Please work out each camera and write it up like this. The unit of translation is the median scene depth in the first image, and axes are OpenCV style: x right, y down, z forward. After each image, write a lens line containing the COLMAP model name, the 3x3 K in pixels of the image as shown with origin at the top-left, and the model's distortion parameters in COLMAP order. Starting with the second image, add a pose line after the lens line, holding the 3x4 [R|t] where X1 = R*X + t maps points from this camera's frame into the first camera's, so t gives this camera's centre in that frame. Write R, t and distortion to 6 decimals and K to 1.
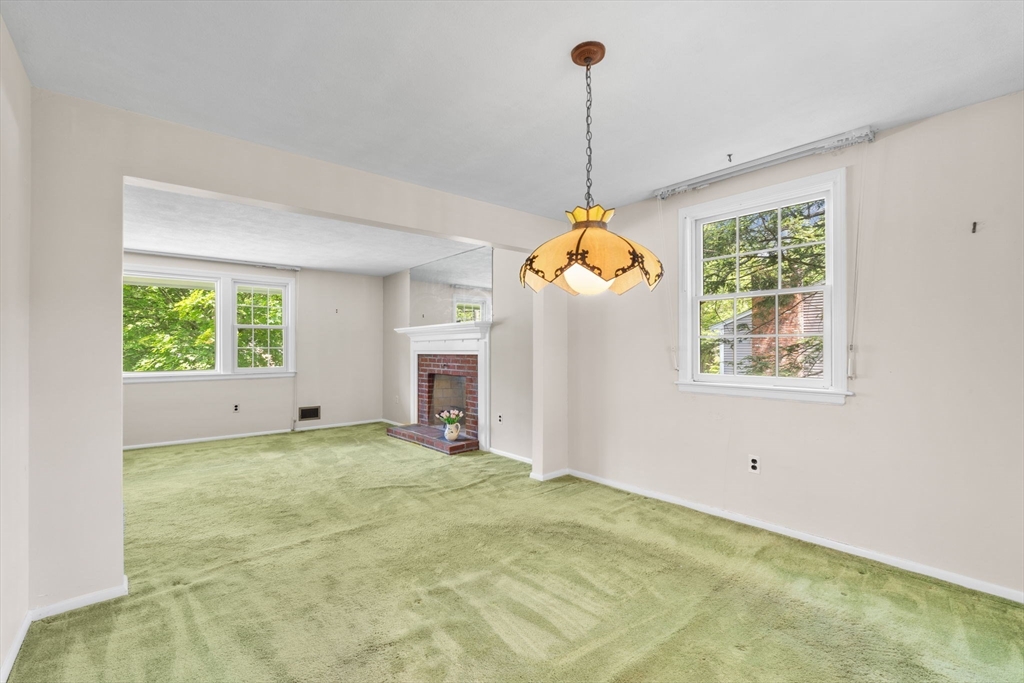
lens RADIAL K [[451.4, 0, 512.9], [0, 451.4, 349.1], [0, 0, 1]] dist [-0.004287, 0.000186]
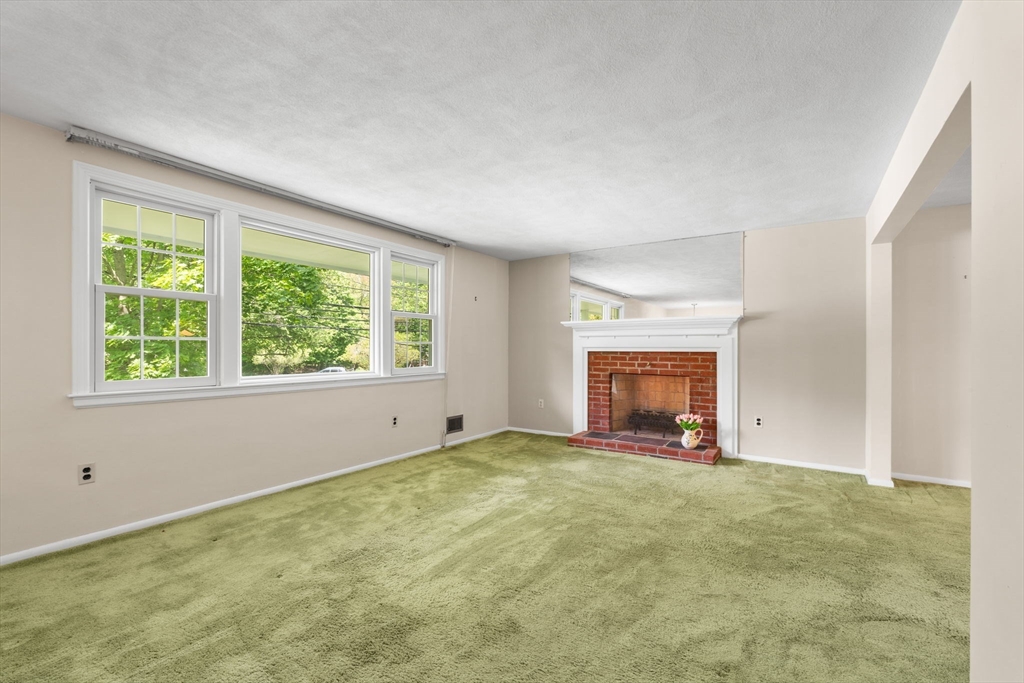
lens RADIAL K [[451.4, 0, 511.4], [0, 451.4, 342.1], [0, 0, 1]] dist [-0.004287, 0.000186]
pose [[0.960980, 0.009709, 0.276449, -0.628459], [-0.006142, 0.999886, -0.013766, 0.006322], [-0.276551, 0.011531, 0.960930, 0.210970]]
